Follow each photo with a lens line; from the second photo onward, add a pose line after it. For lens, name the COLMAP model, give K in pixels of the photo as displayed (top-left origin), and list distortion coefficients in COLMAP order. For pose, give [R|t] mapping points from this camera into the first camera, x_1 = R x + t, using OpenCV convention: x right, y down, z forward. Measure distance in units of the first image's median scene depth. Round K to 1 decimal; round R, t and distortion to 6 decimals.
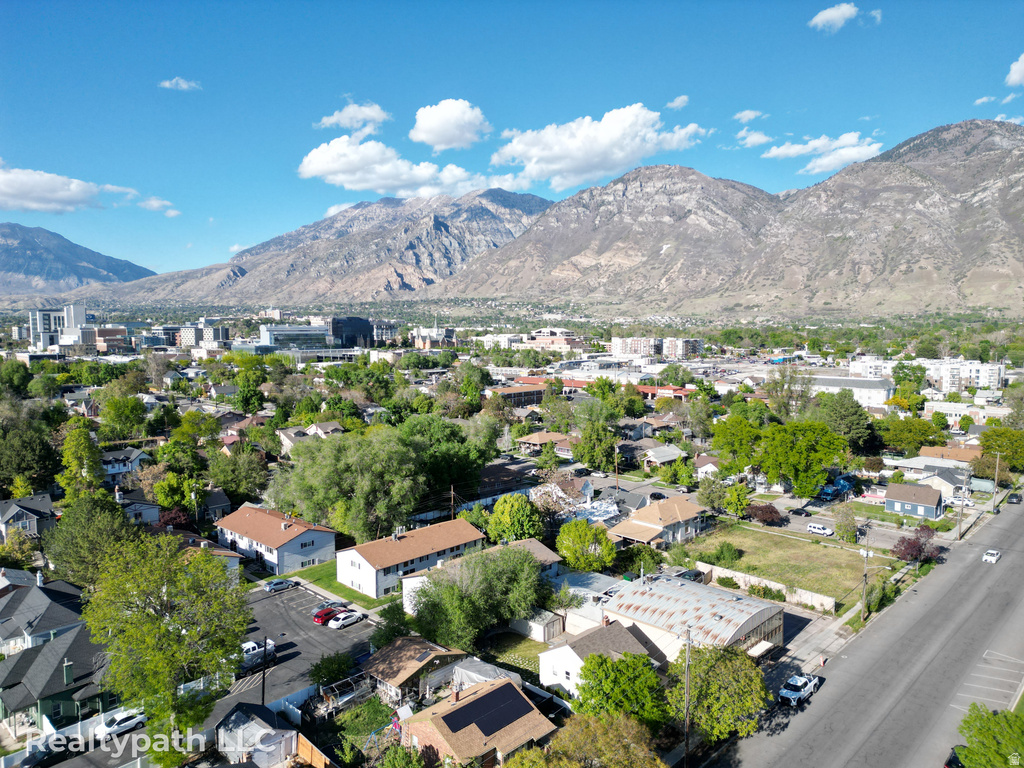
lens RADIAL K [[713.6, 0, 512.2], [0, 713.6, 384.0], [0, 0, 1]] dist [0.011970, -0.002836]
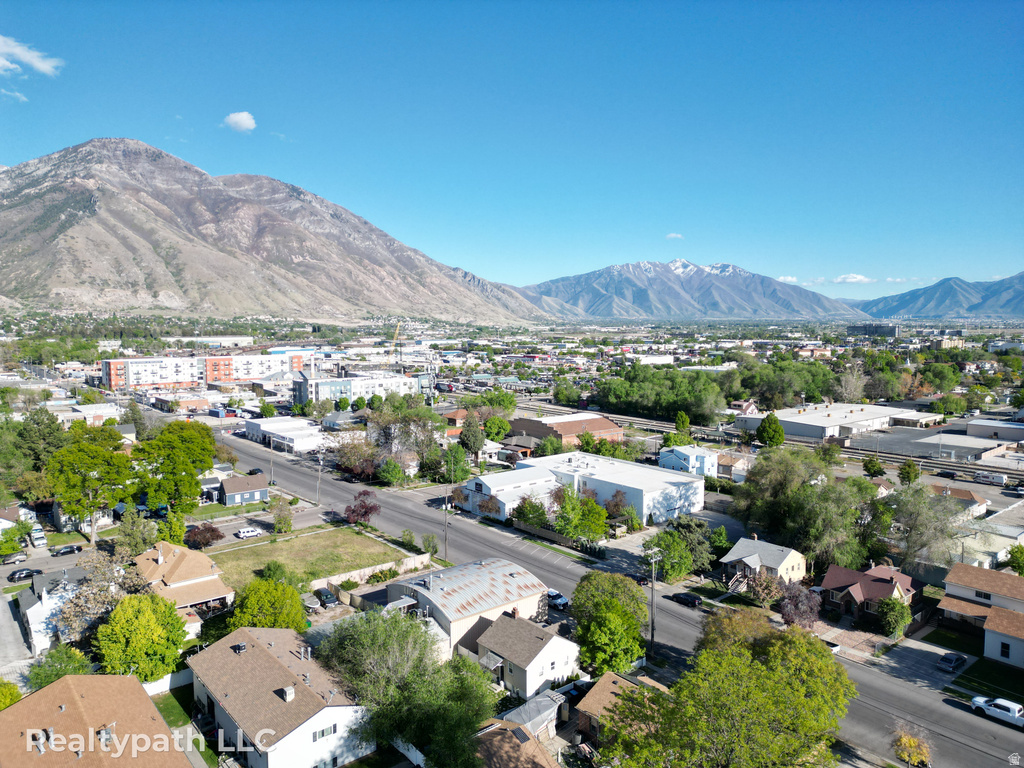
lens RADIAL K [[713.6, 0, 512.3], [0, 713.6, 383.9], [0, 0, 1]] dist [0.011970, -0.002836]
pose [[0.088577, -0.081920, 0.992695, -0.623376], [0.088962, 0.993280, 0.074031, -0.055481], [-0.992089, 0.081755, 0.095269, 0.621849]]
